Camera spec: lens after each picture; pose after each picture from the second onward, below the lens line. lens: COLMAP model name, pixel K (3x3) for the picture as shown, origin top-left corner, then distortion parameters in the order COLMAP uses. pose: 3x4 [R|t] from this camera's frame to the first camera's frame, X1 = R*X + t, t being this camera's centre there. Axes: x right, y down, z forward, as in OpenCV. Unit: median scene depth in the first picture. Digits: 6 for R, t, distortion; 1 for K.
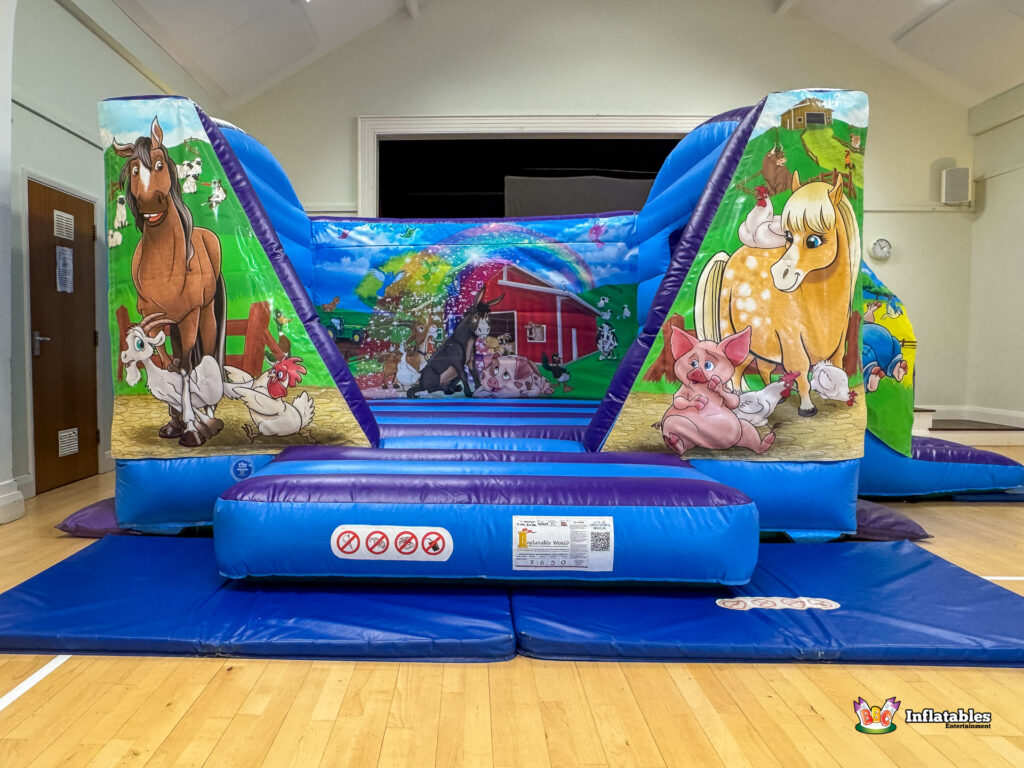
lens RADIAL K [[761.4, 0, 446.1], [0, 761.4, 387.9], [0, 0, 1]] dist [-0.060574, 0.005629]
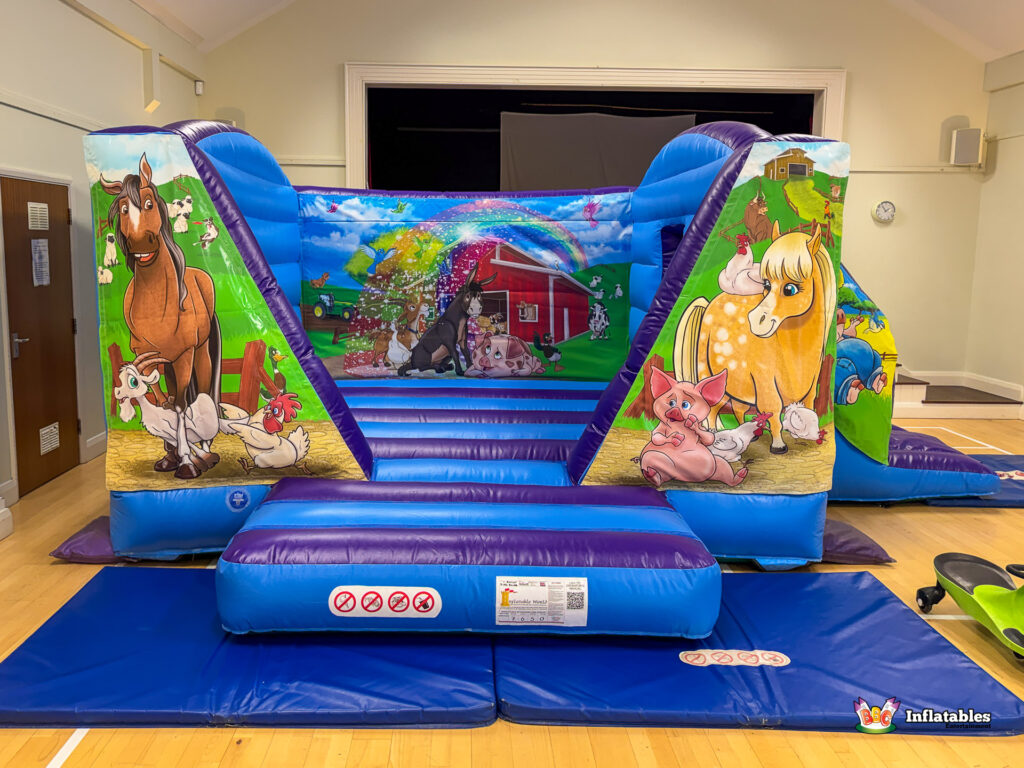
lens RADIAL K [[809.8, 0, 478.4], [0, 809.8, 347.2], [0, 0, 1]] dist [0.073161, -0.223342]
pose [[0.998769, 0.005019, 0.049346, 0.001807], [-0.008364, 0.997662, 0.067821, -0.181961], [-0.048891, -0.068150, 0.996476, -0.109301]]
